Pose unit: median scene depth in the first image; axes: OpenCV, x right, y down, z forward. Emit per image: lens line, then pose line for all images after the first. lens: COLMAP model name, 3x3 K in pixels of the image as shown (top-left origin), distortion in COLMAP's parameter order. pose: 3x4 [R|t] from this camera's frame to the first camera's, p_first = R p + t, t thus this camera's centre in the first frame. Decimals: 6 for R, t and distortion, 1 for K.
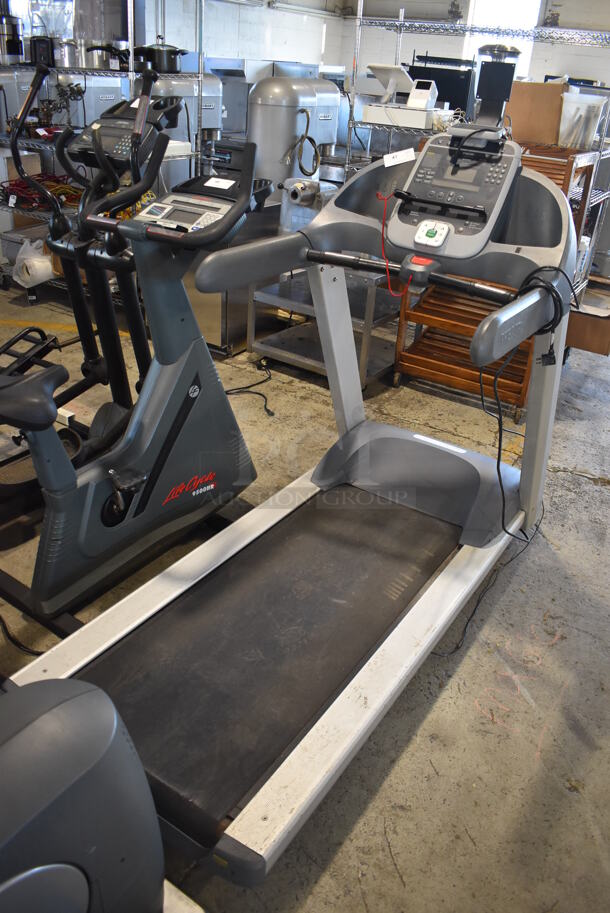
lens RADIAL K [[717.3, 0, 305.0], [0, 717.3, 456.5], [0, 0, 1]] dist [-0.090316, 0.006190]
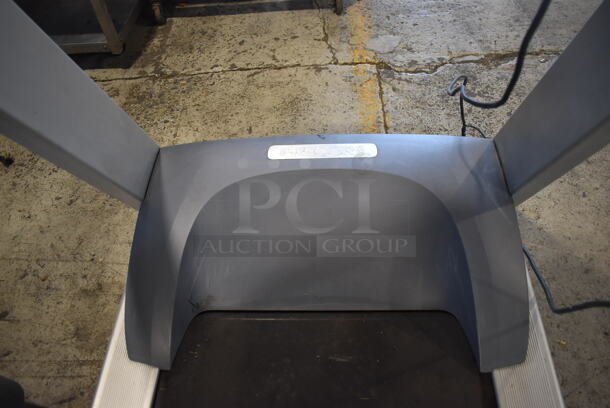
lens RADIAL K [[479.2, 0, 305.0], [0, 479.2, 204.0], [0, 0, 1]] dist [-0.090316, 0.006190]
pose [[0.849489, -0.480458, 0.218009, 0.104153], [0.360948, 0.830601, 0.424051, -0.165649], [-0.384817, -0.281536, 0.879007, 0.846979]]
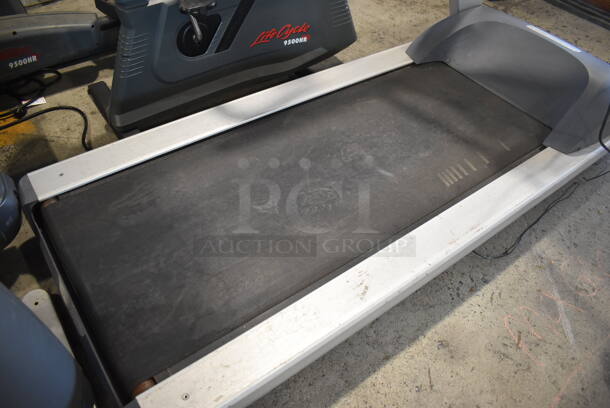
lens RADIAL K [[479.2, 0, 305.0], [0, 479.2, 204.0], [0, 0, 1]] dist [-0.090316, 0.006190]
pose [[0.939994, 0.238376, -0.244107, 0.101791], [-0.160324, 0.940144, 0.300707, 0.067496], [0.301177, -0.243527, 0.921947, 0.368757]]
